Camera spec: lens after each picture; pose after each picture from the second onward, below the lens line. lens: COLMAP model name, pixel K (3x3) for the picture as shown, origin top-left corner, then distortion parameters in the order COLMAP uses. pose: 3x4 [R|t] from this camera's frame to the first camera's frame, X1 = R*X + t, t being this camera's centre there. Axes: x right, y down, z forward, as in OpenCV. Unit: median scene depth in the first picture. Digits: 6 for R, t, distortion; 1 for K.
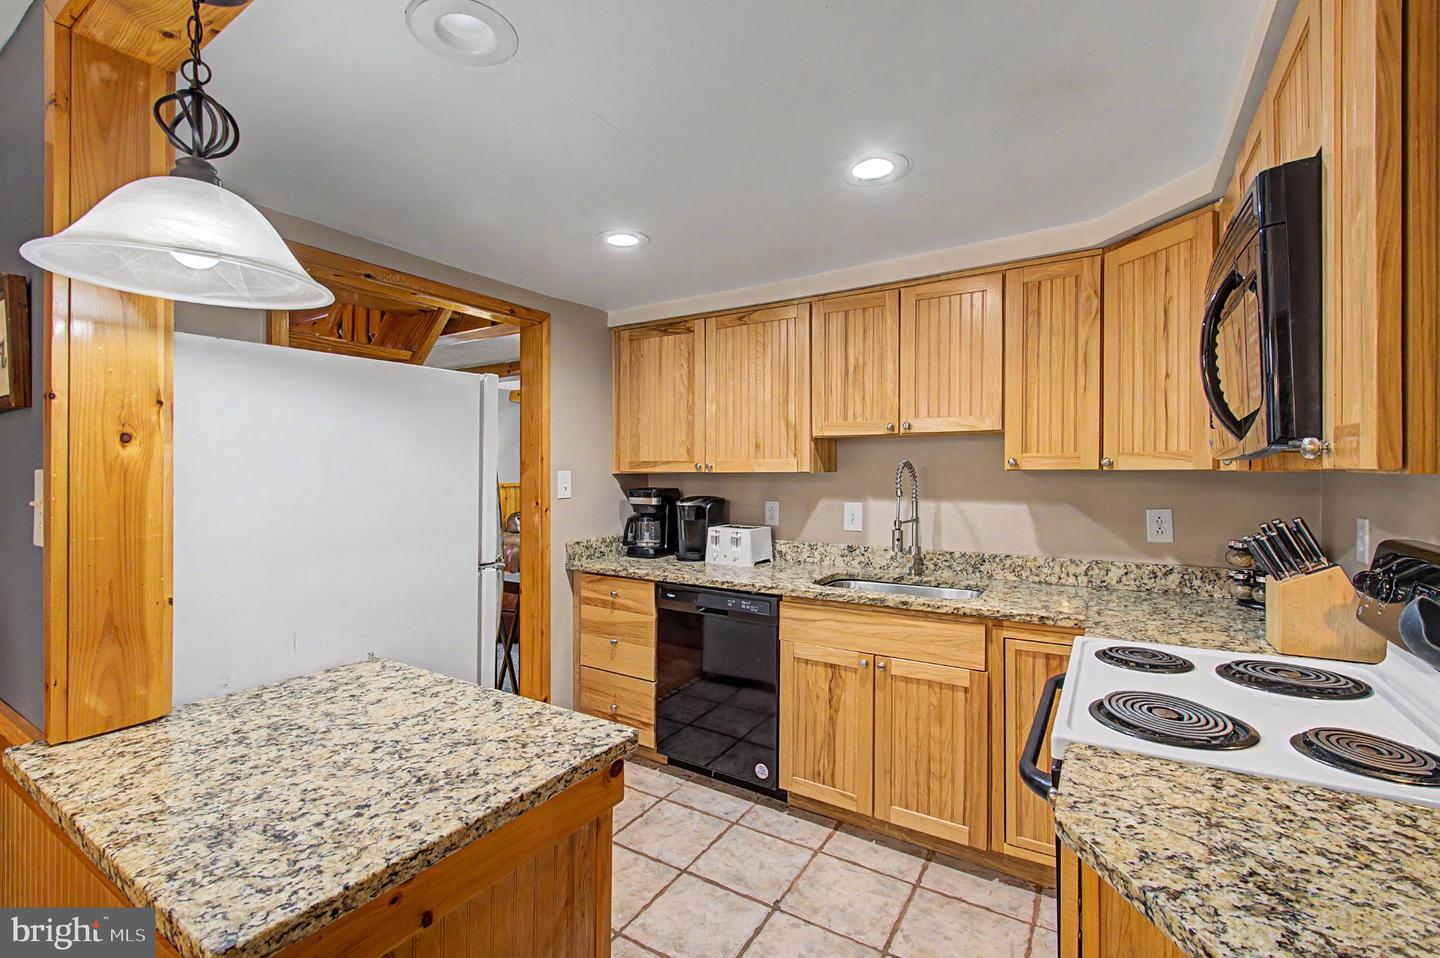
lens RADIAL K [[630.5, 0, 720.0], [0, 630.5, 479.0], [0, 0, 1]] dist [-0.000333, -0.000050]
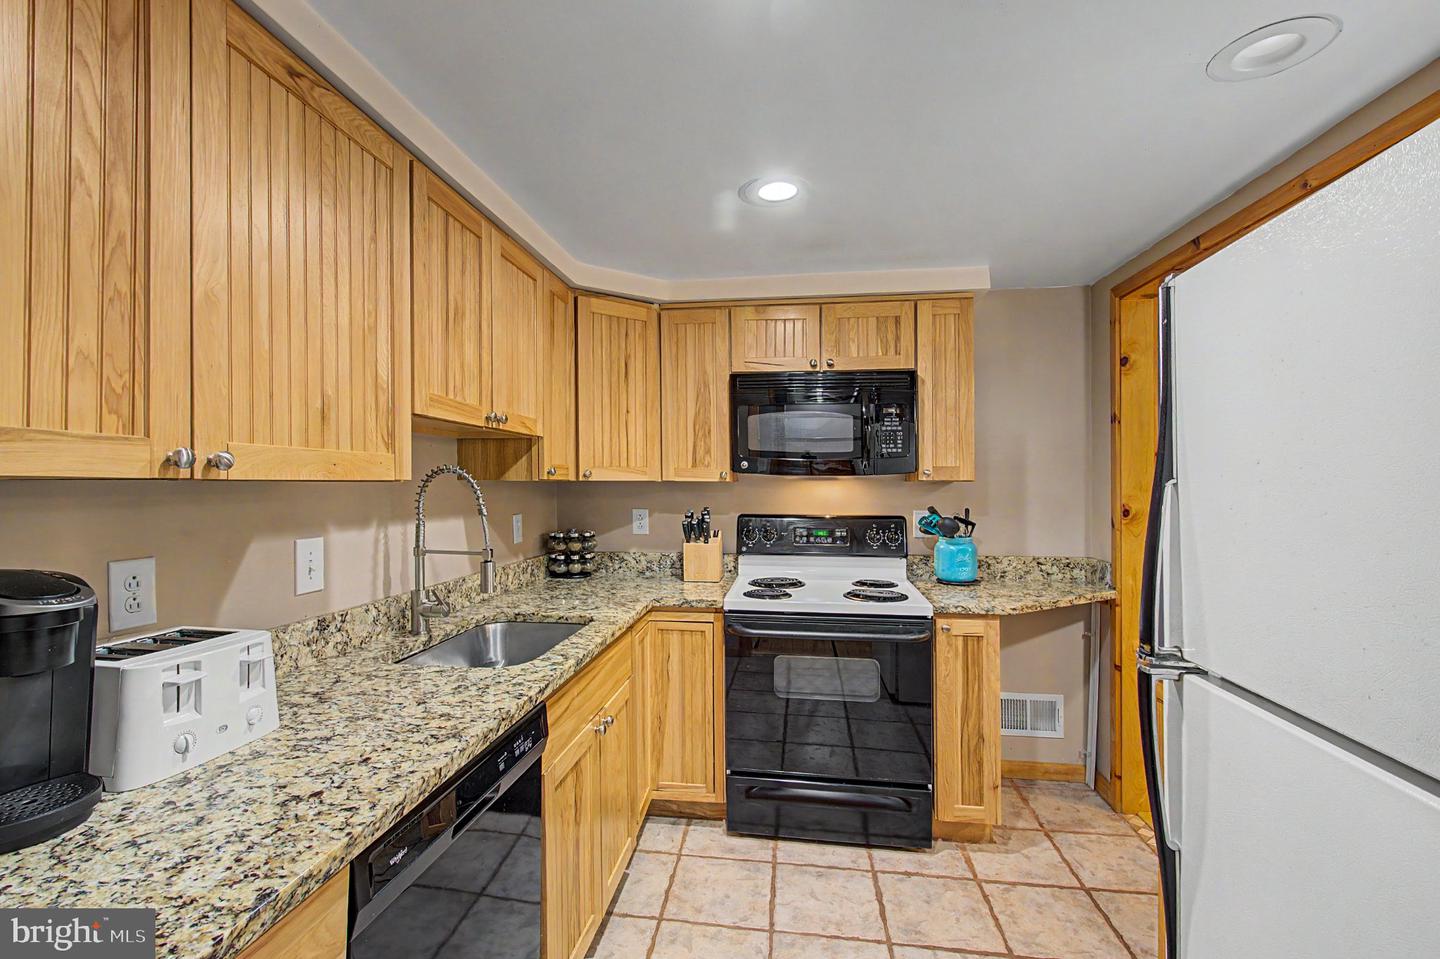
lens RADIAL K [[630.6, 0, 700.3], [0, 630.6, 490.7], [0, 0, 1]] dist [-0.000264, -0.000059]
pose [[-0.378559, -0.008083, 0.925542, -0.503442], [0.013099, 0.999815, 0.014090, -0.007481], [-0.925484, 0.017458, -0.378383, 1.122718]]
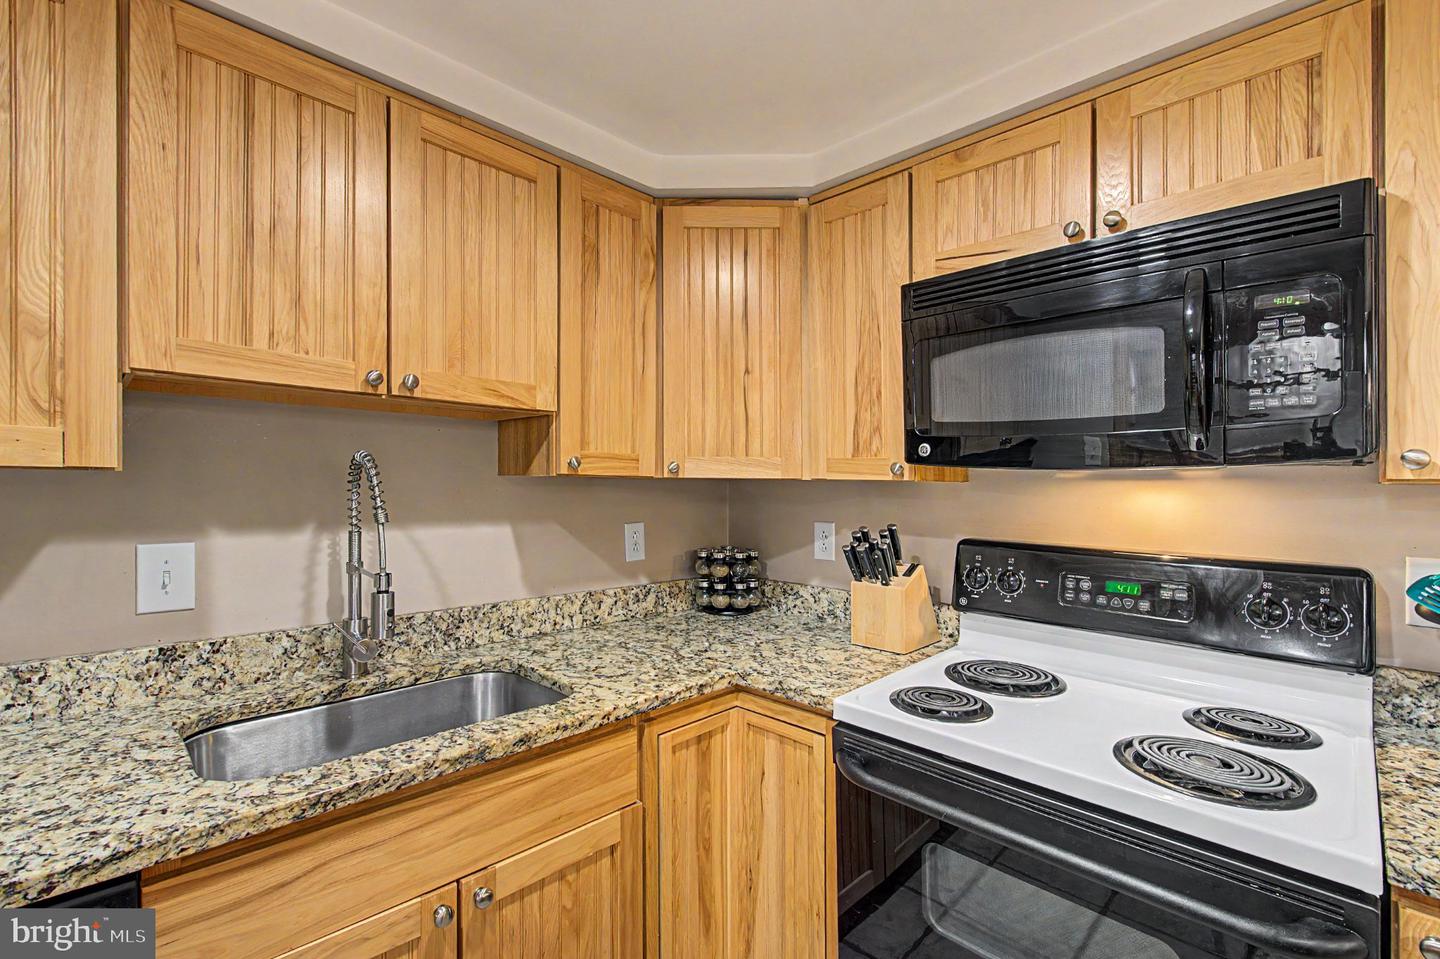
lens RADIAL K [[630.6, 0, 700.3], [0, 630.6, 490.7], [0, 0, 1]] dist [-0.000264, -0.000059]
pose [[0.248861, 0.000328, 0.968539, -0.137080], [0.001441, 0.999999, -0.000709, 0.003138], [-0.968538, 0.001572, 0.248860, 0.688064]]
